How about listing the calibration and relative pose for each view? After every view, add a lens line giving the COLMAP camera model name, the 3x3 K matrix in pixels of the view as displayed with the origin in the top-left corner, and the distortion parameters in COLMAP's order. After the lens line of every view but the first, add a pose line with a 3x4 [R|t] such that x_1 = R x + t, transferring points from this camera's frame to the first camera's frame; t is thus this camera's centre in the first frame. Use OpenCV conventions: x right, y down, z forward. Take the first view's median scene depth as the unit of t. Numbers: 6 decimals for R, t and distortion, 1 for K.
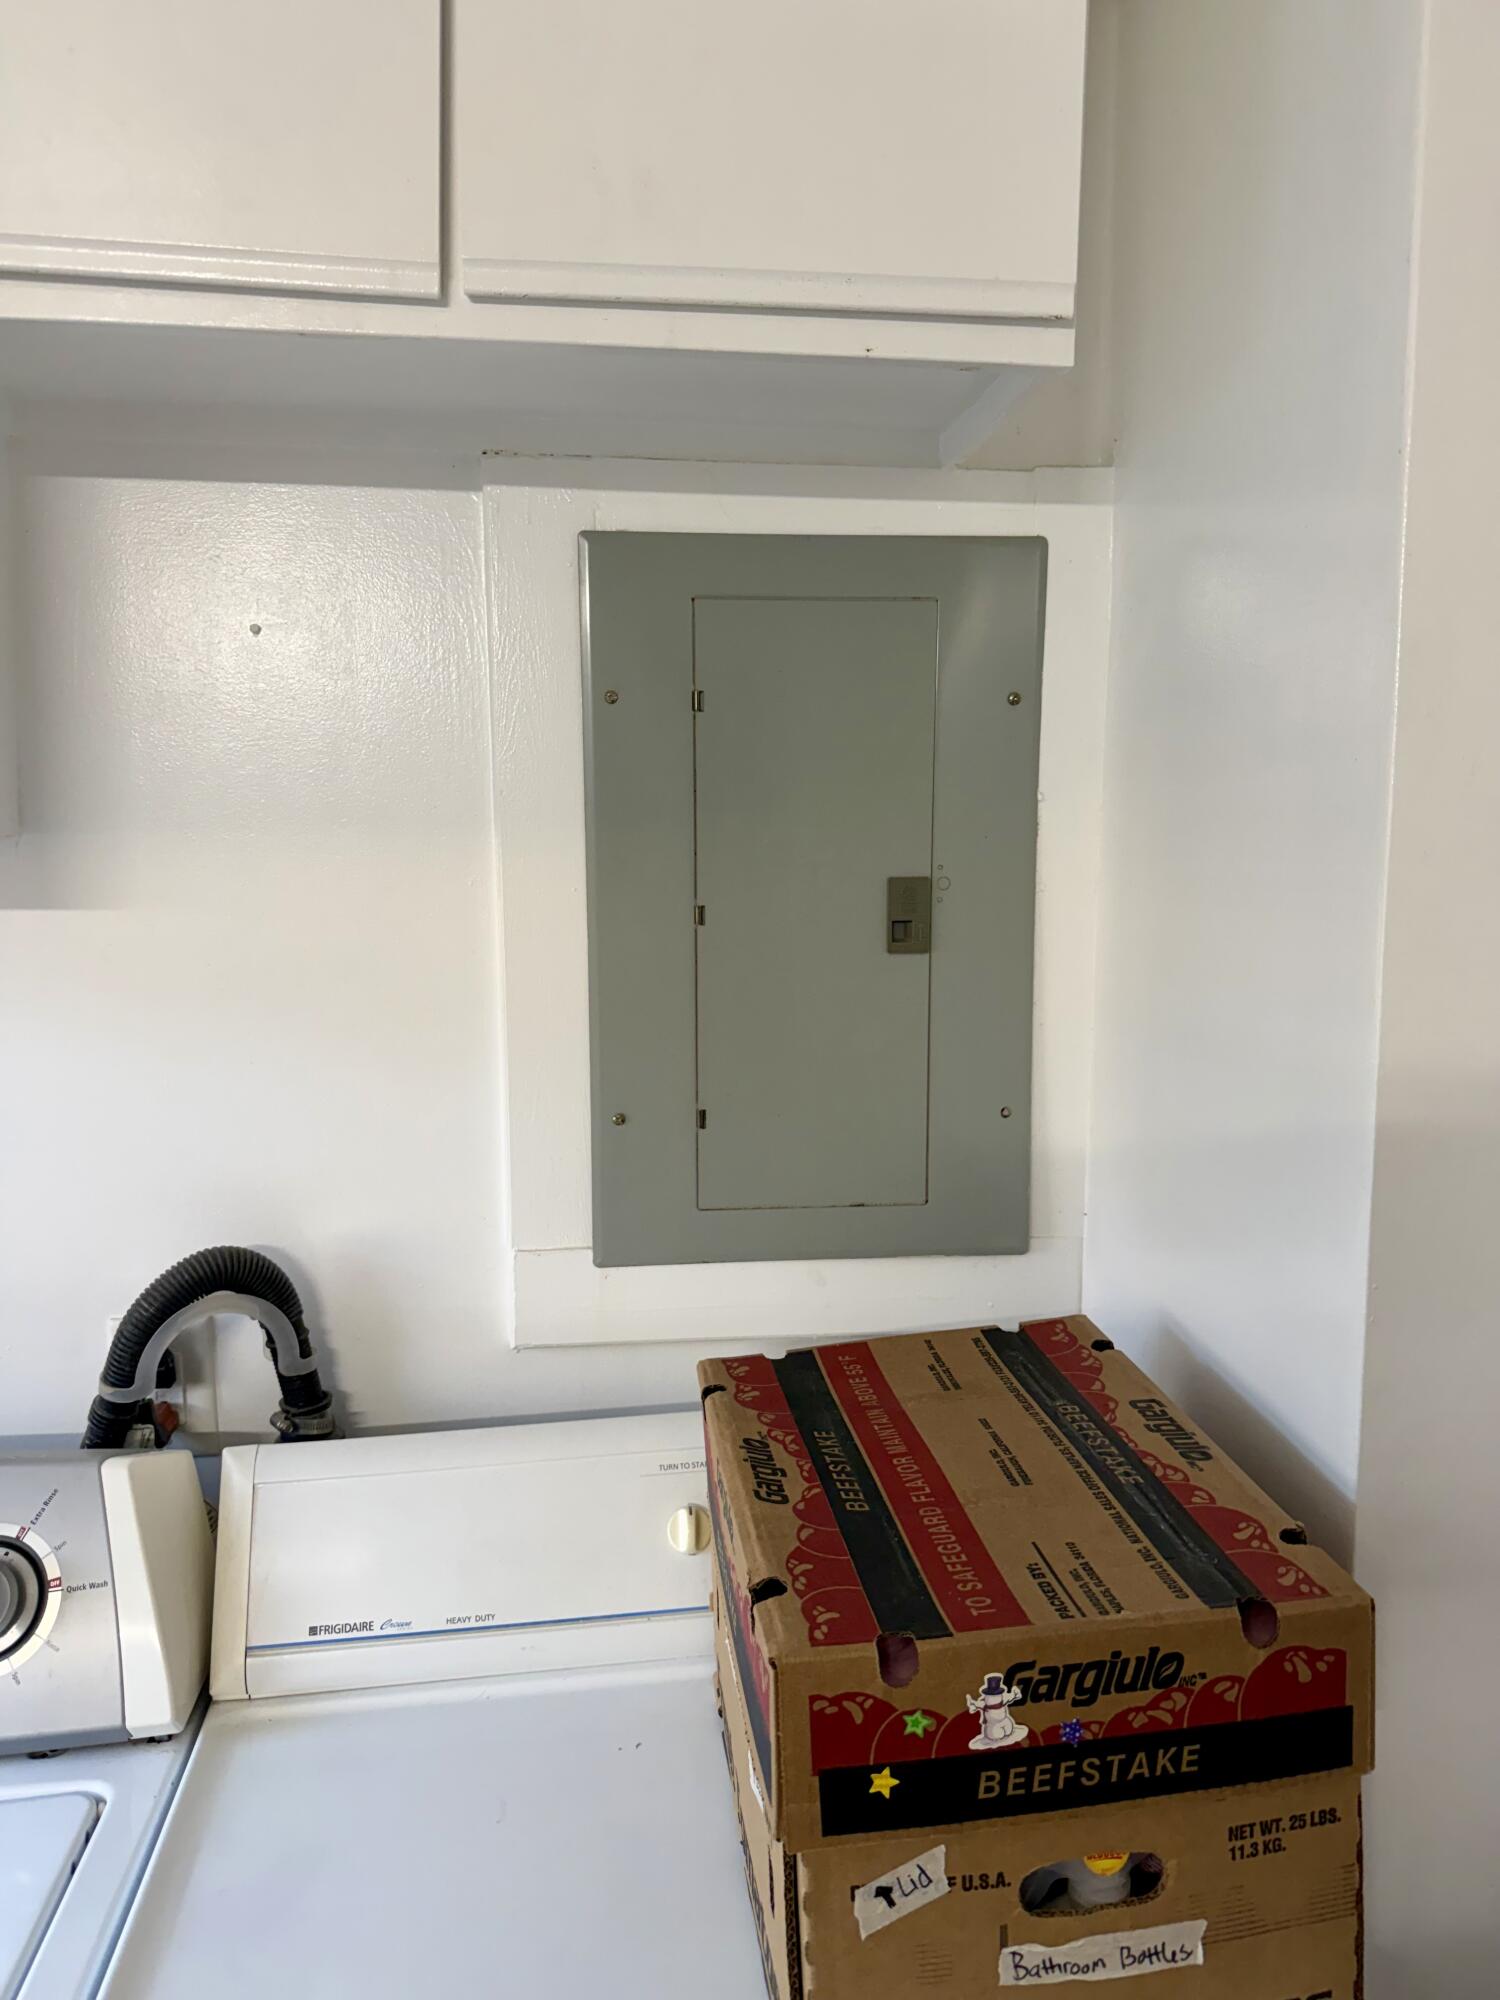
lens RADIAL K [[1446.8, 0, 755.0], [0, 1446.8, 992.2], [0, 0, 1]] dist [-0.004531, -0.012547]
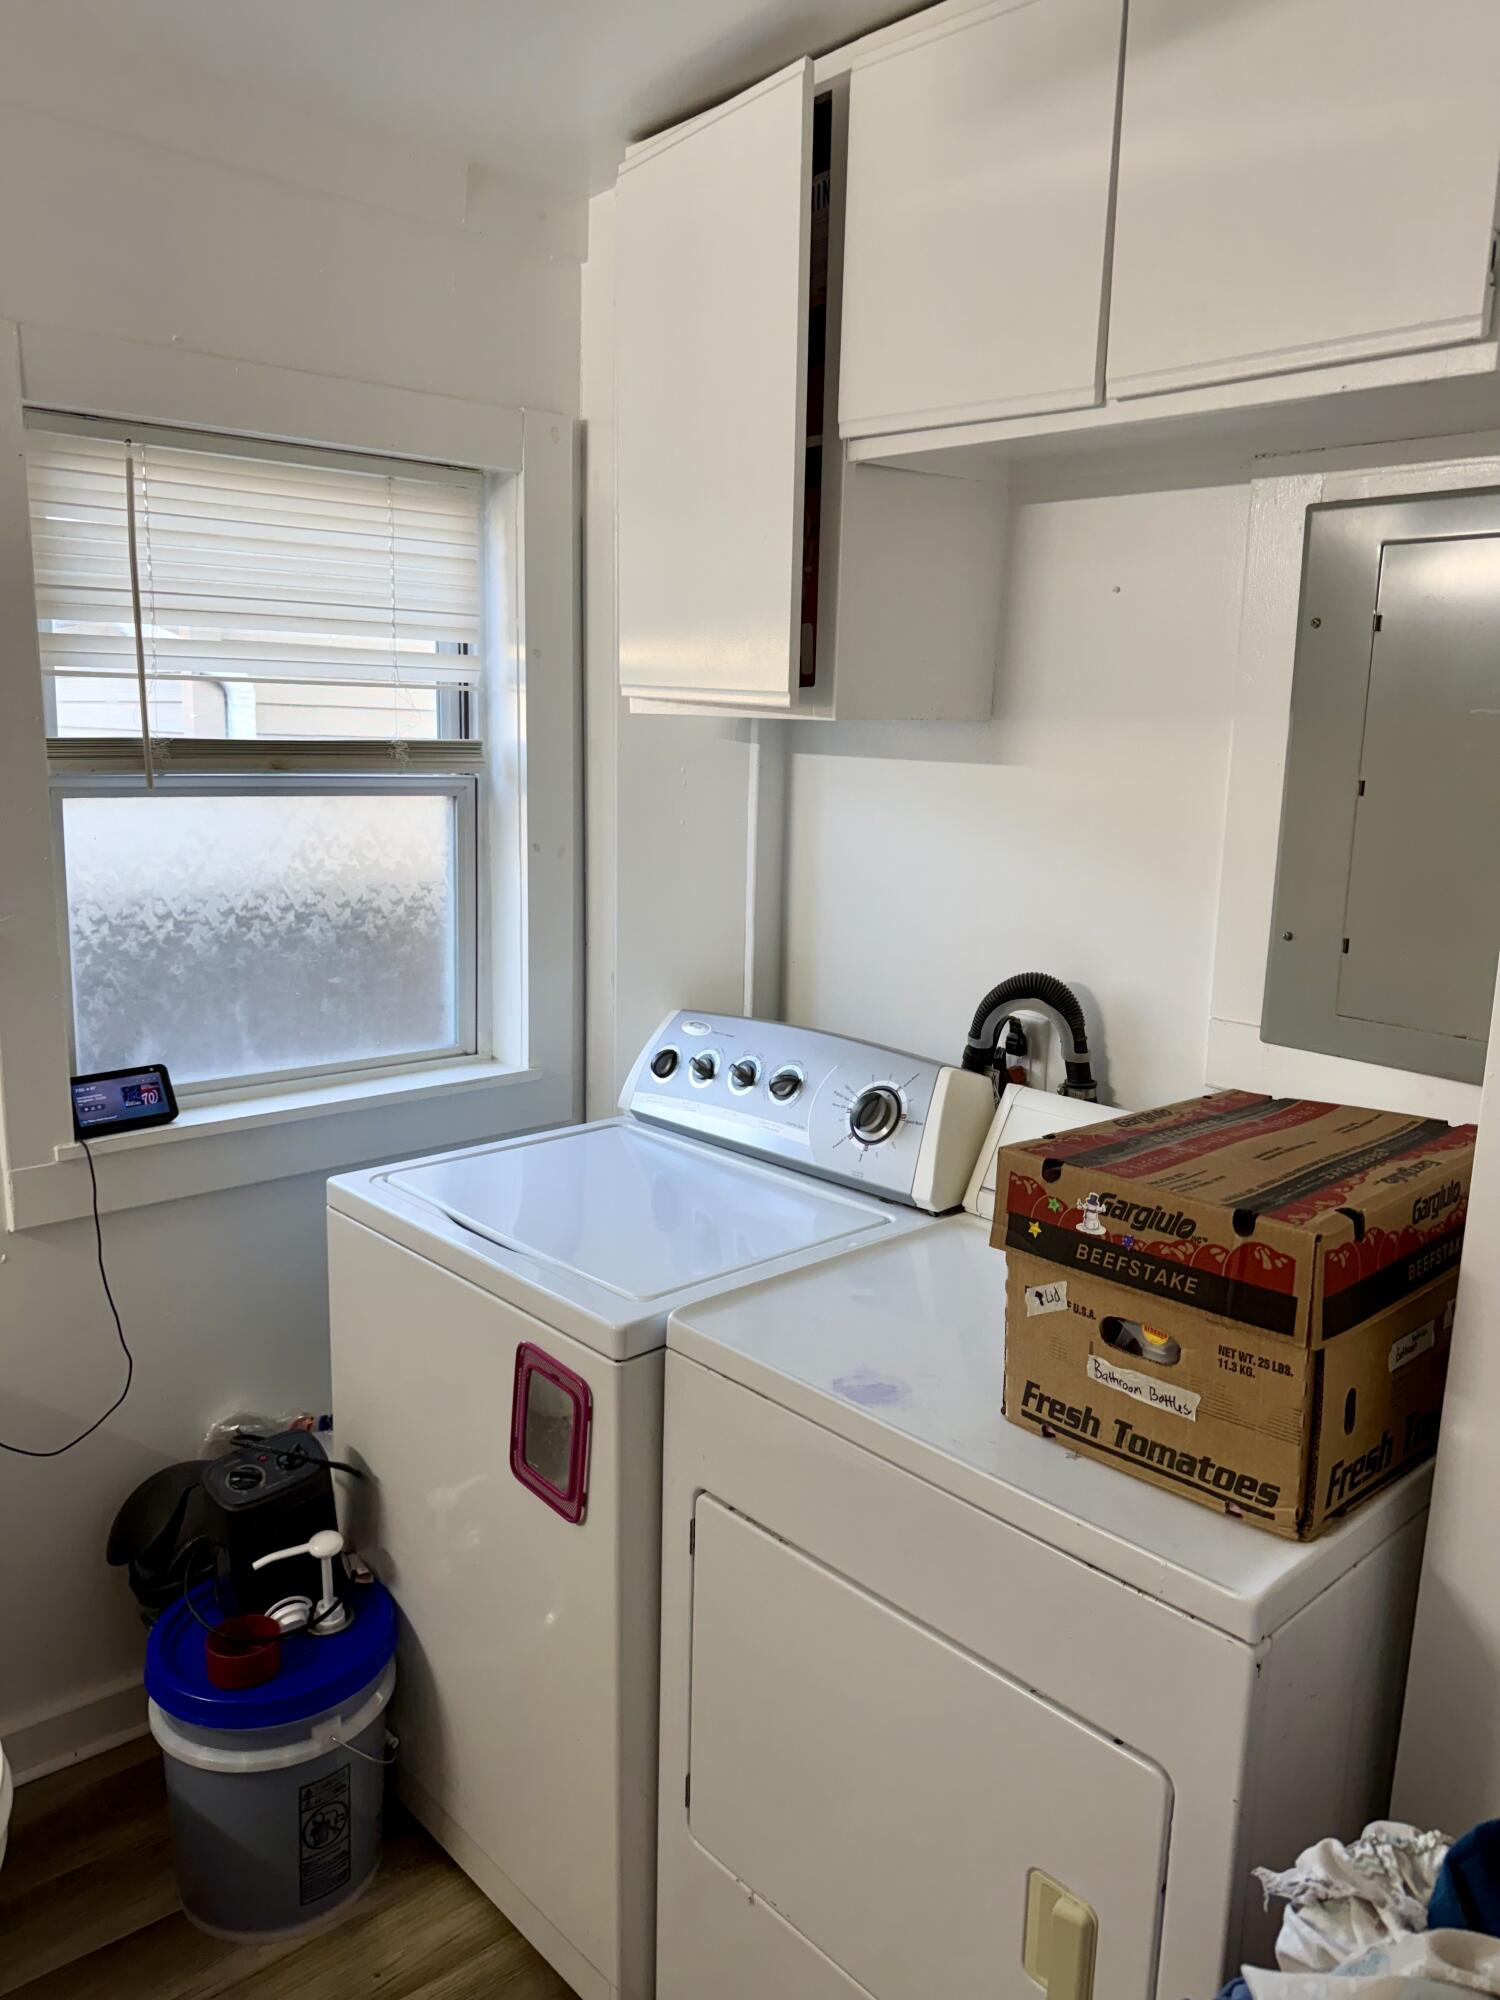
lens RADIAL K [[1446.8, 0, 751.1], [0, 1446.8, 1000.8], [0, 0, 1]] dist [-0.004531, -0.012547]
pose [[0.565674, 0.173396, -0.806193, 1.308752], [-0.118514, 0.984588, 0.128608, 0.054813], [0.816068, 0.022795, 0.577506, -0.384689]]
